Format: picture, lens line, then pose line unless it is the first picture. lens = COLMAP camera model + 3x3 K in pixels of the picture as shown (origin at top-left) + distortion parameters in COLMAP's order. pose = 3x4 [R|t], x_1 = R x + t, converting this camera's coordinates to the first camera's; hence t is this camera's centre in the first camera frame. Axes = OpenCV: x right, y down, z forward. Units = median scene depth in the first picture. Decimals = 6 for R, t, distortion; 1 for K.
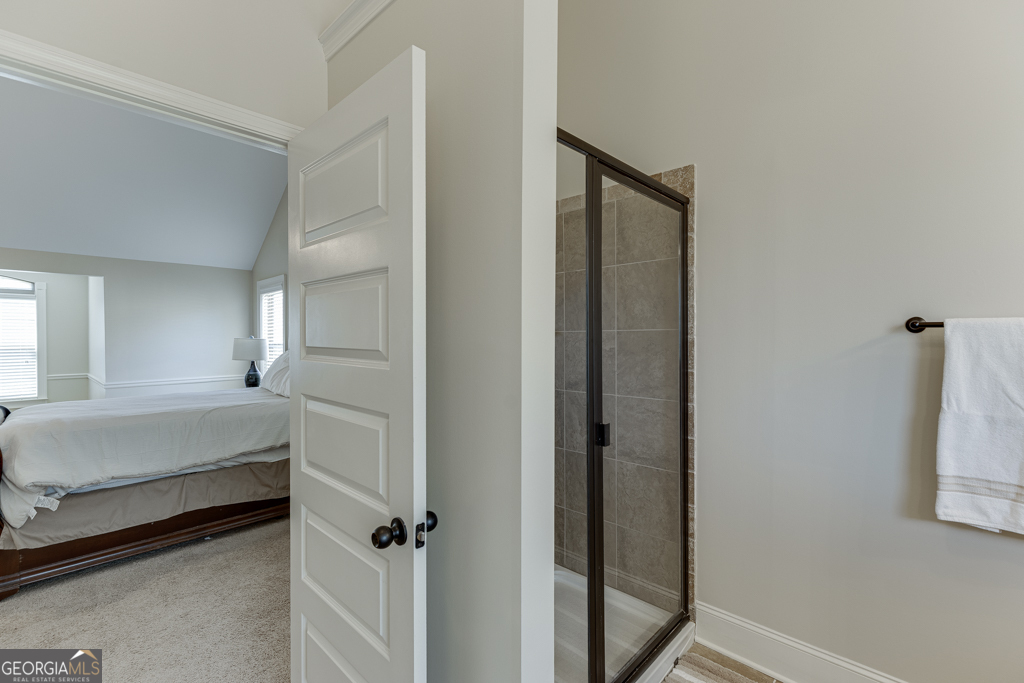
lens RADIAL K [[460.6, 0, 512.9], [0, 460.6, 343.6], [0, 0, 1]] dist [0.009818, -0.002438]
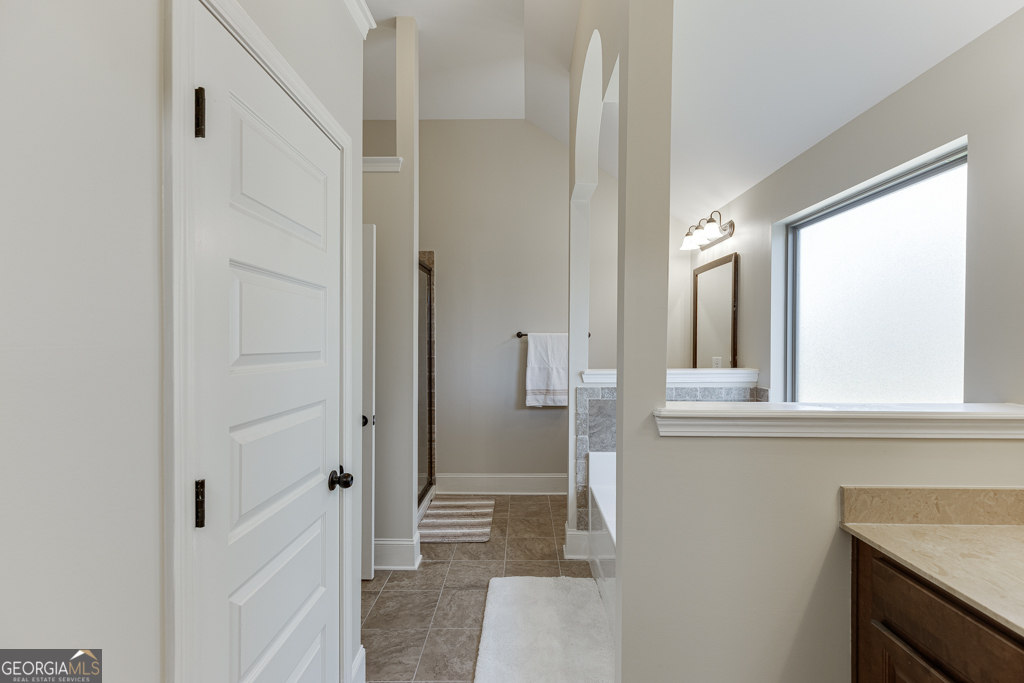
lens RADIAL K [[460.6, 0, 513.8], [0, 460.6, 344.1], [0, 0, 1]] dist [0.009818, -0.002438]
pose [[0.741235, -0.001141, 0.671244, -0.927311], [0.006923, 0.999958, -0.005945, 0.028502], [-0.671209, 0.009054, 0.741213, -0.931772]]
